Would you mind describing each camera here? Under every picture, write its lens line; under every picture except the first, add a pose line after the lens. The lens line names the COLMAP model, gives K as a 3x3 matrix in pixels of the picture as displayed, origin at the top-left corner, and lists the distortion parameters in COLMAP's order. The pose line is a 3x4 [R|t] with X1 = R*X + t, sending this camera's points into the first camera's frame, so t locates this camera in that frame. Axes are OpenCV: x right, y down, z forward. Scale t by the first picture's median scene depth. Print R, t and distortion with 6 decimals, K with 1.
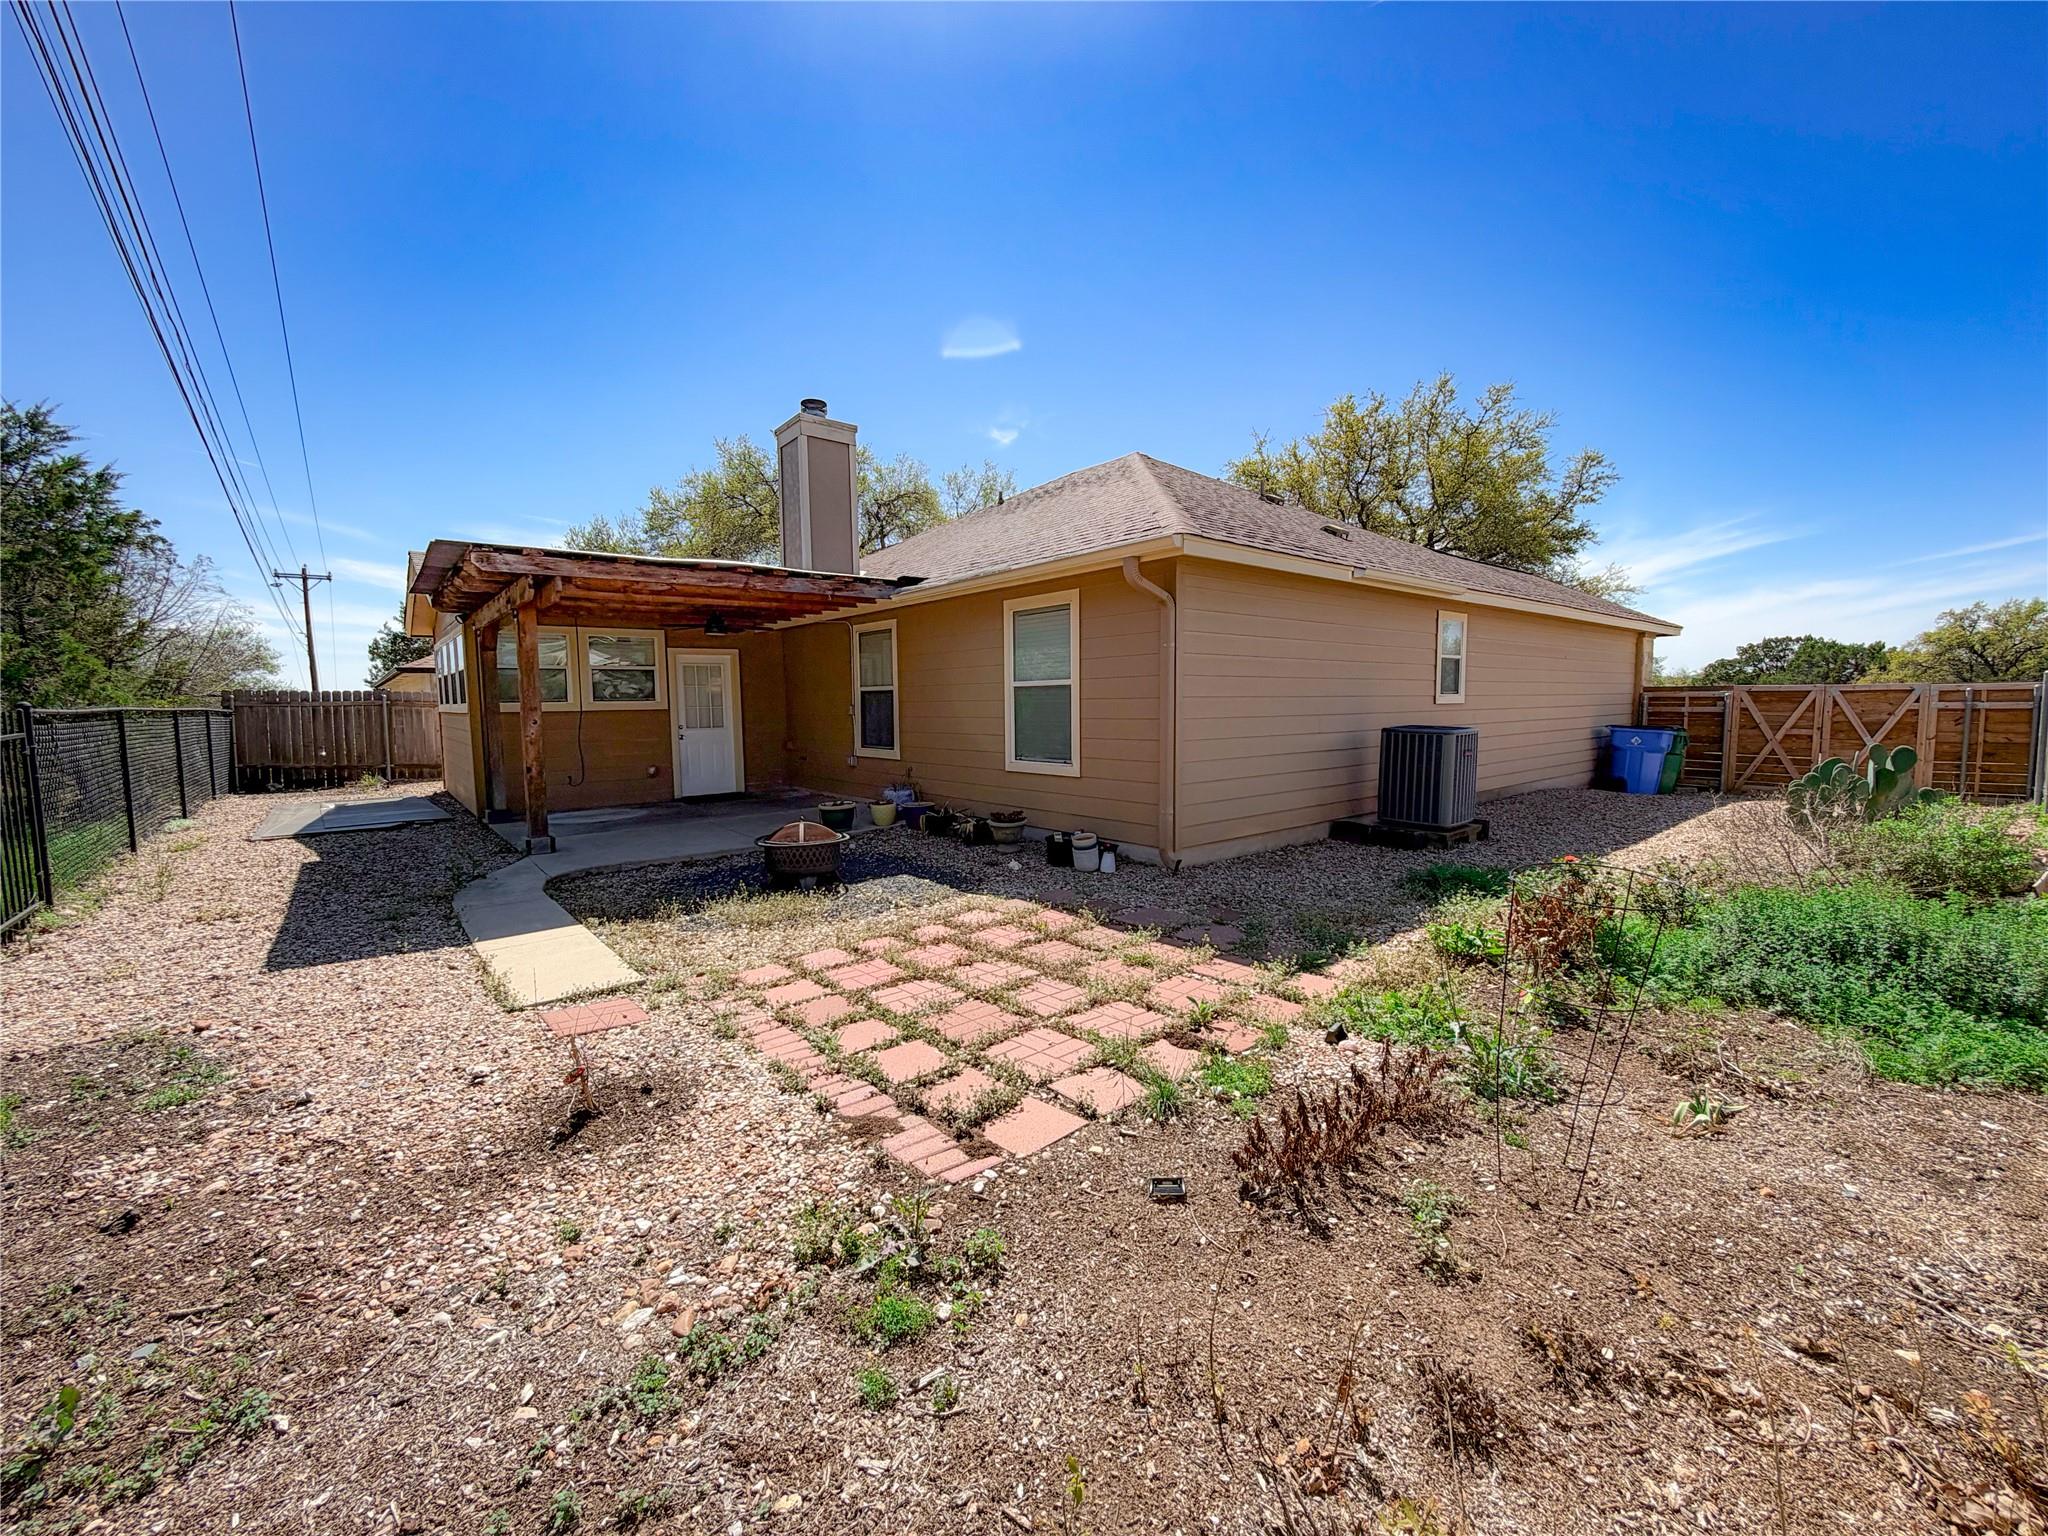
lens RADIAL K [[820.2, 0, 1024.0], [0, 820.2, 768.0], [0, 0, 1]] dist [0.000245, 0.000384]
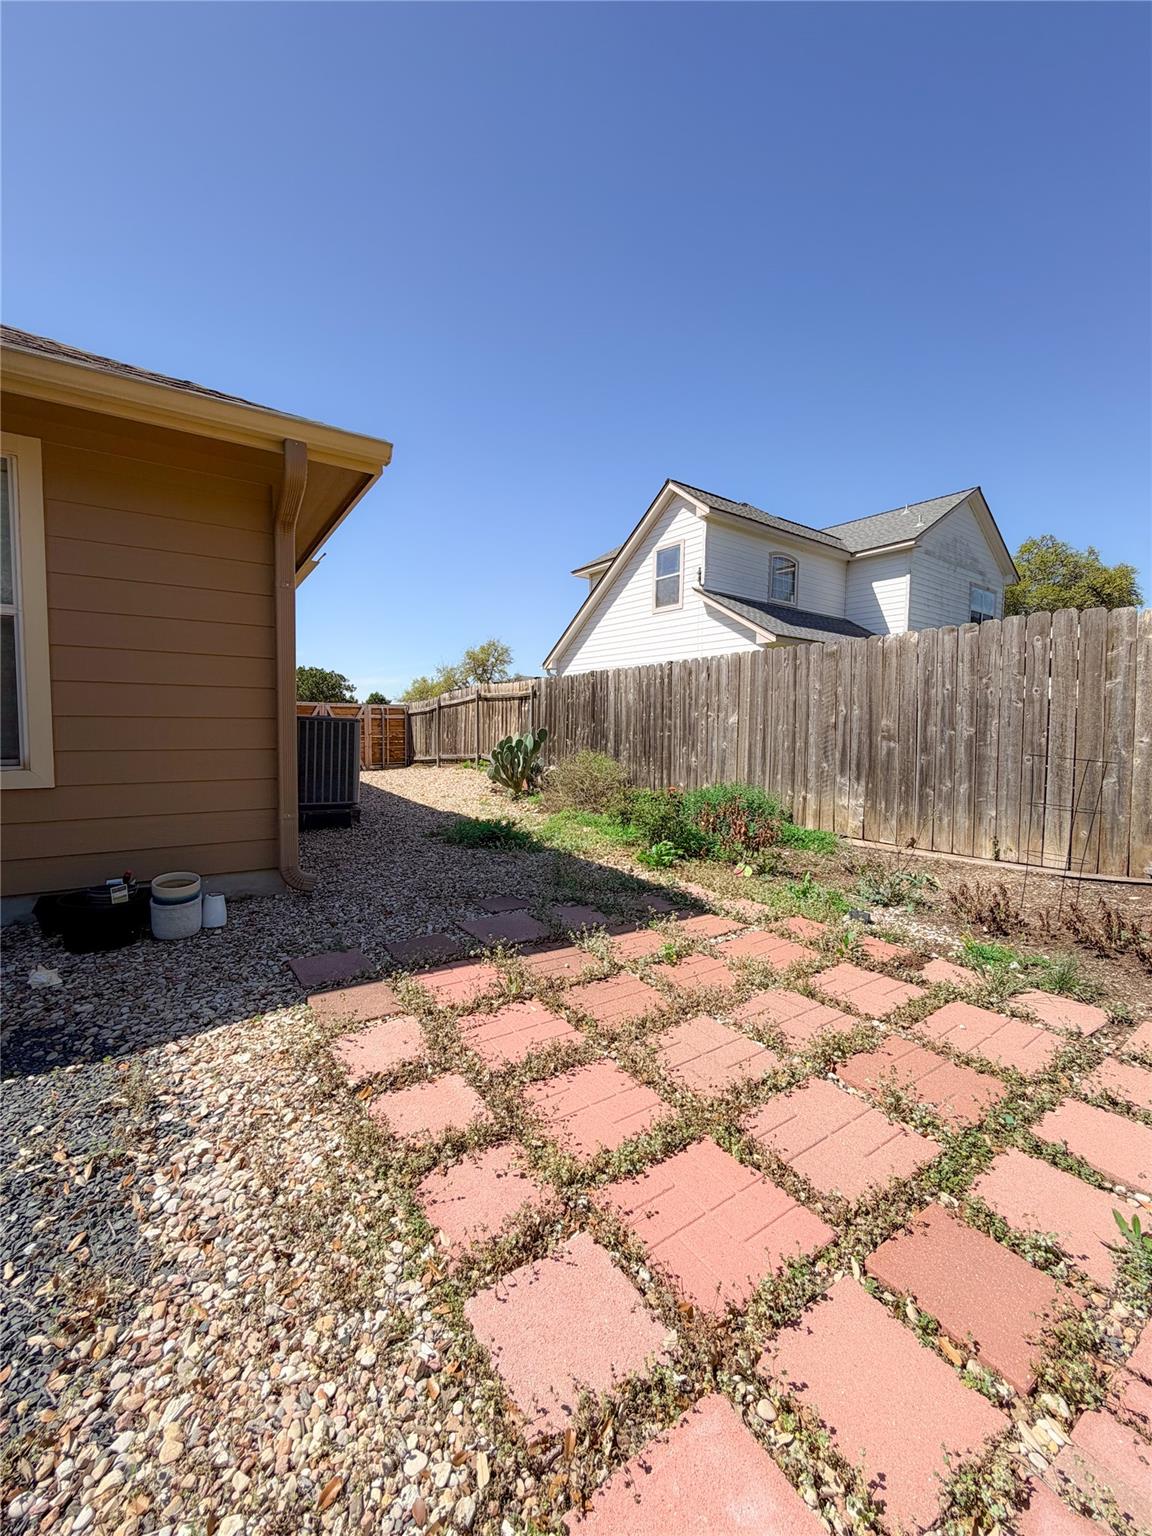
lens RADIAL K [[615.2, 0, 576.0], [0, 615.2, 768.0], [0, 0, 1]] dist [0.000245, 0.000384]
pose [[0.104901, -0.050655, 0.993192, -0.514090], [0.059808, 0.997216, 0.044544, 0.002082], [-0.992683, 0.054728, 0.107639, 1.040207]]
